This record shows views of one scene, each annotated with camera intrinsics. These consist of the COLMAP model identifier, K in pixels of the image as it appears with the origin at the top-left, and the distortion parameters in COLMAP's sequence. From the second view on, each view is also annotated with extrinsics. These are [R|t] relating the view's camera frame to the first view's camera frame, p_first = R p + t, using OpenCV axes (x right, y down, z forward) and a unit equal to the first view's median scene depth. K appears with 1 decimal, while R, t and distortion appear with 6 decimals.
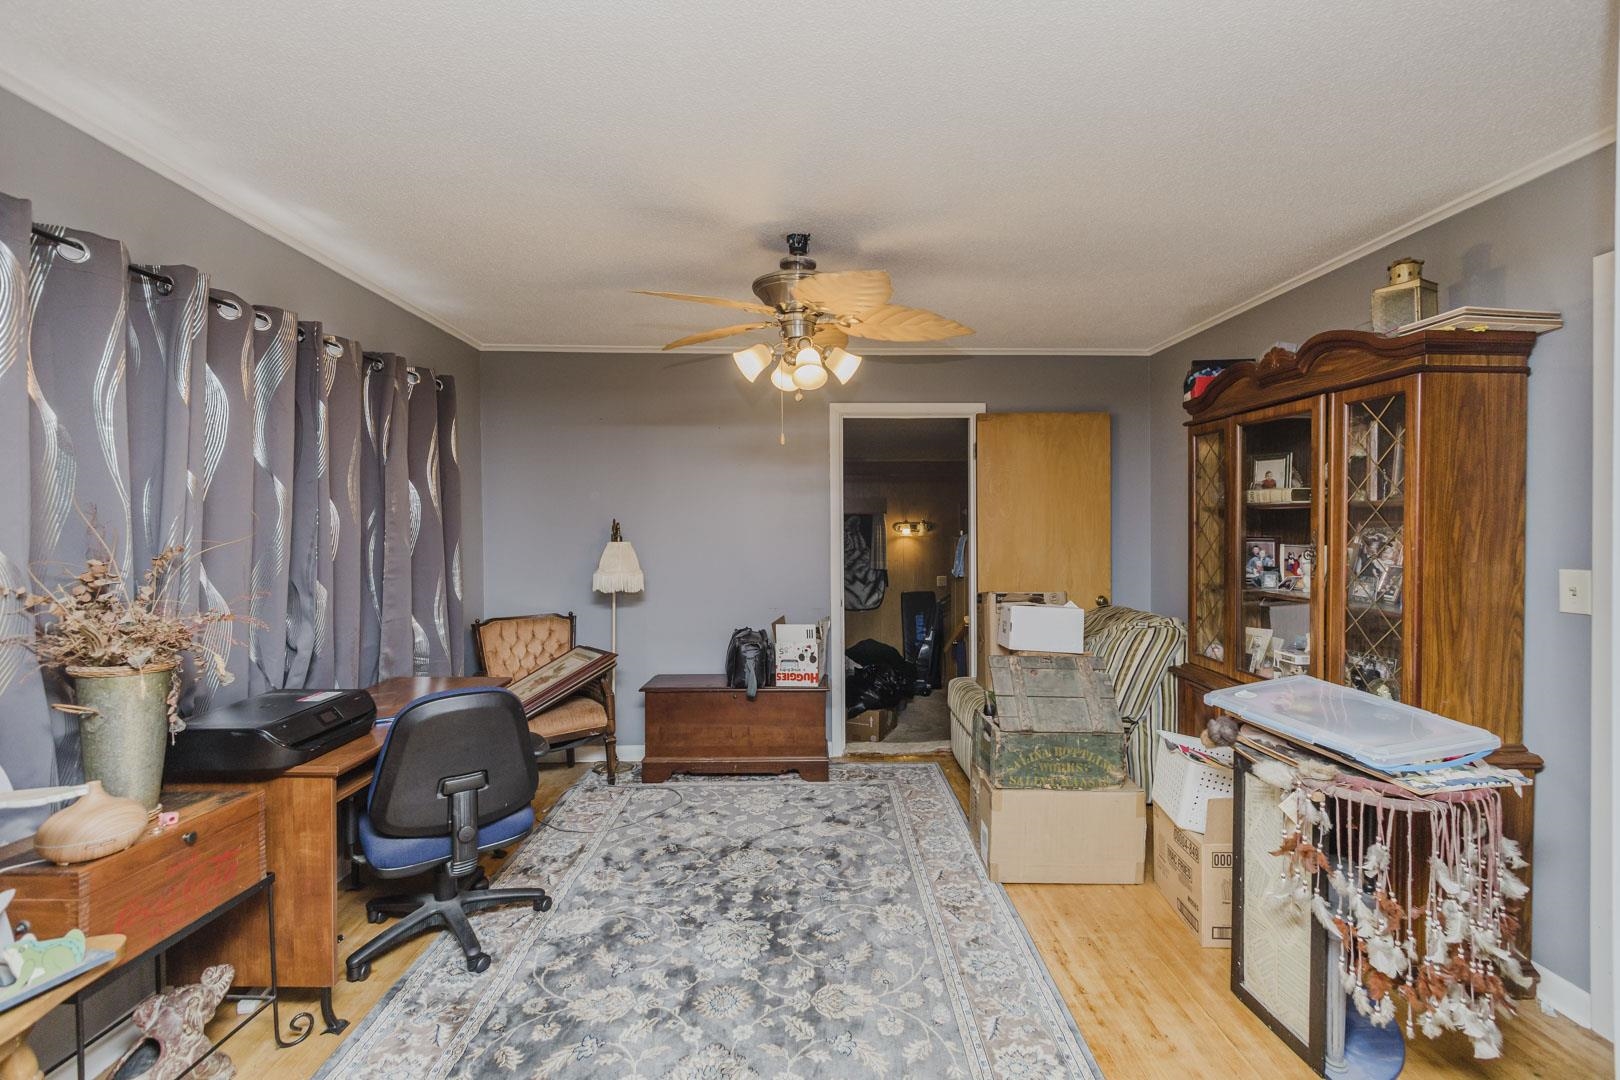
lens RADIAL K [[696.3, 0, 812.2], [0, 696.3, 537.2], [0, 0, 1]] dist [-0.004154, -0.000055]
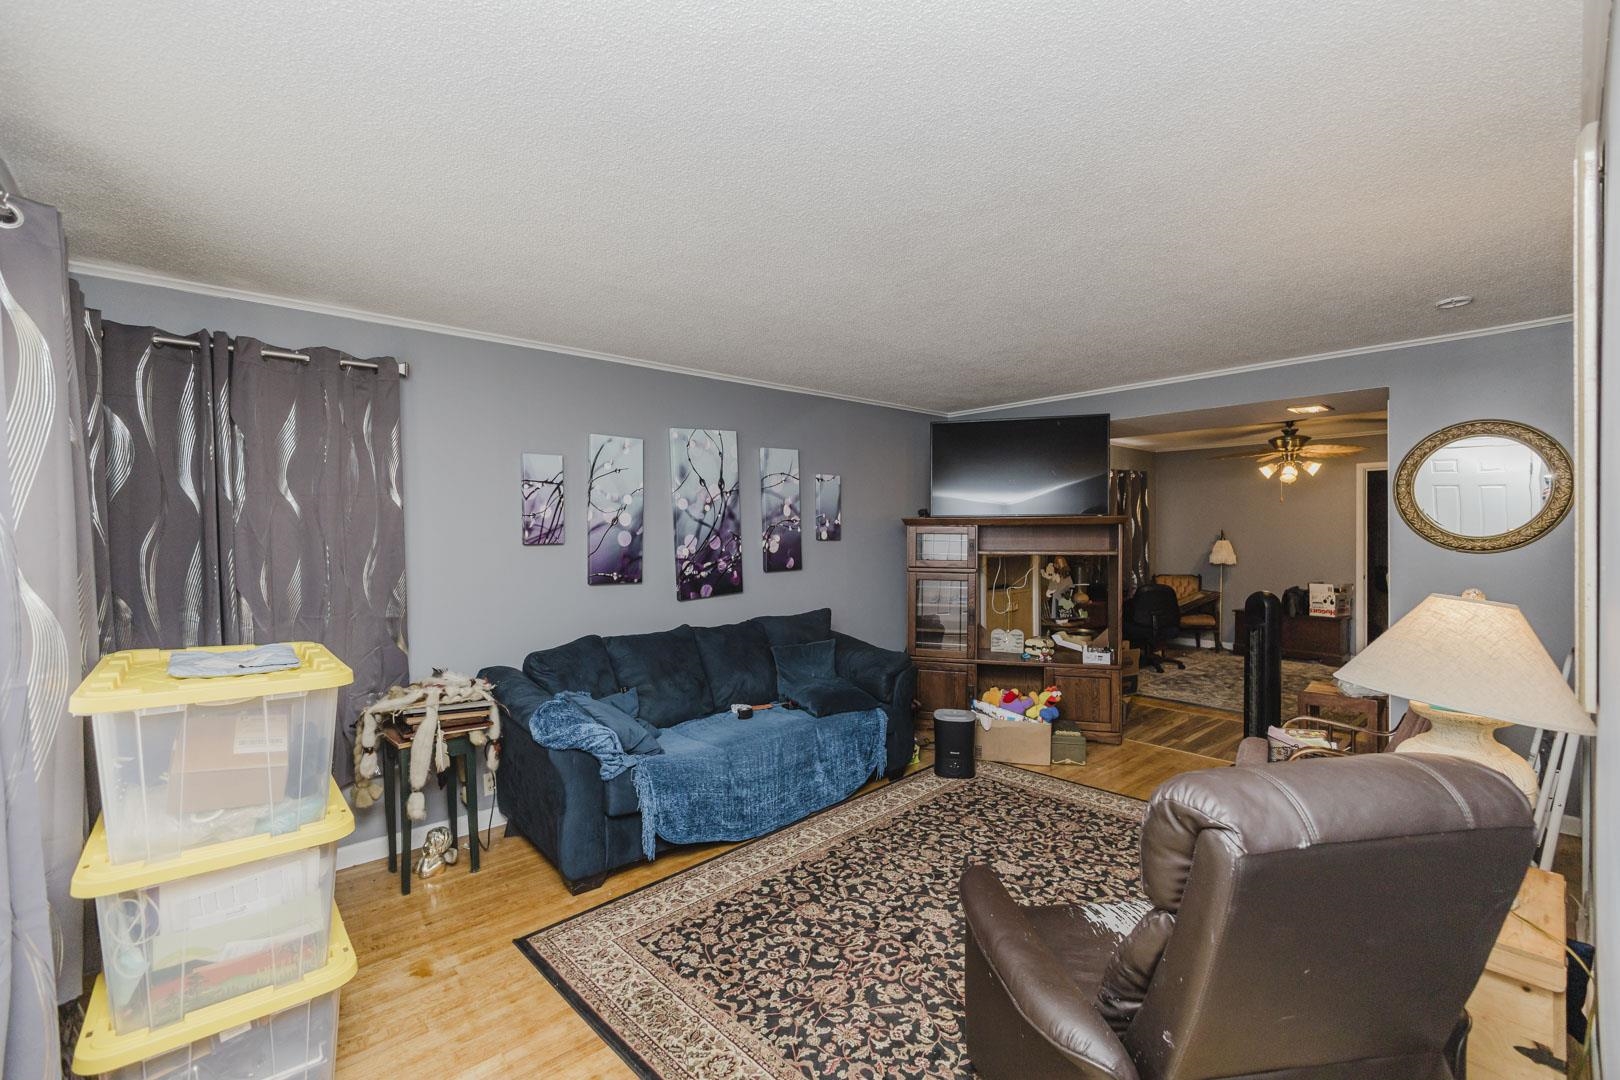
lens RADIAL K [[696.3, 0, 813.5], [0, 696.3, 538.6], [0, 0, 1]] dist [-0.004154, -0.000055]
pose [[0.643810, 0.010188, -0.765118, 0.518628], [-0.001818, 0.999929, 0.011785, -0.020702], [0.765184, -0.006196, 0.643782, -1.264863]]
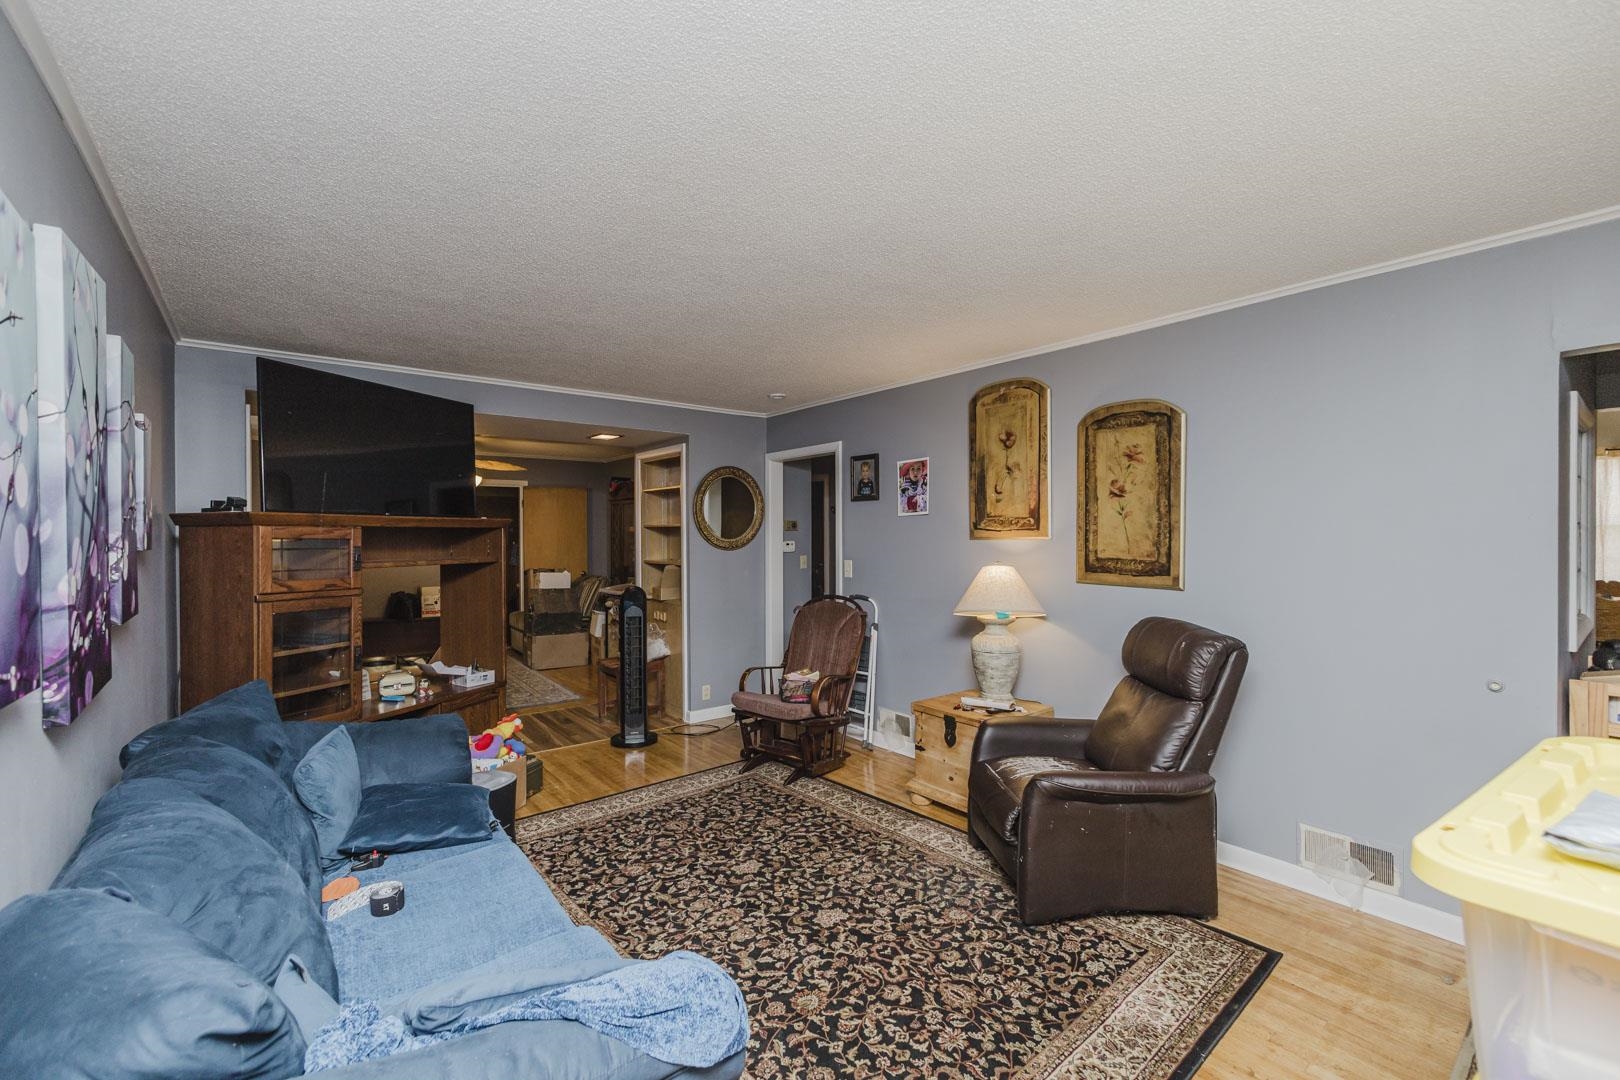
lens RADIAL K [[696.3, 0, 809.5], [0, 696.3, 541.3], [0, 0, 1]] dist [-0.004154, -0.000055]
pose [[0.802977, -0.002689, 0.596004, -0.341130], [0.002548, 0.999996, 0.001078, -0.009723], [-0.596005, 0.000653, 0.802980, -1.268072]]
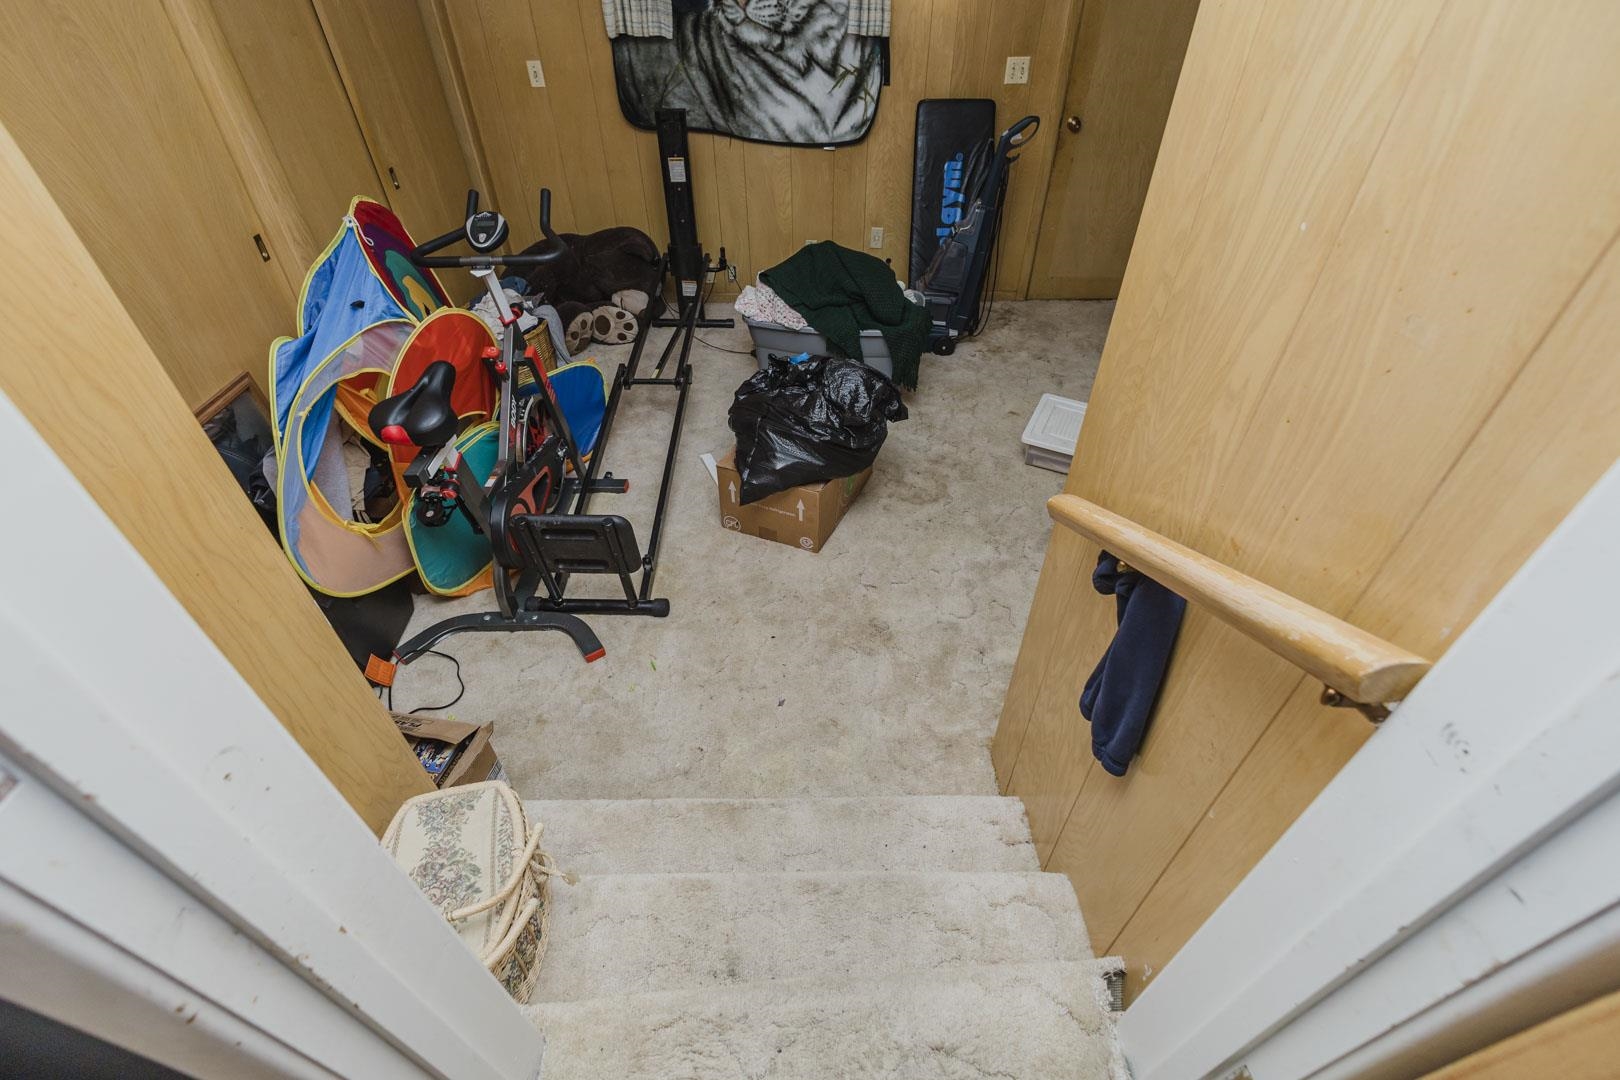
lens RADIAL K [[696.3, 0, 811.8], [0, 696.3, 535.7], [0, 0, 1]] dist [-0.004154, -0.000055]
pose [[0.999815, 0.013791, -0.013386, 0.074436], [-0.001899, 0.763989, 0.645226, 0.007888], [0.019125, -0.645082, 0.763874, 0.517578]]
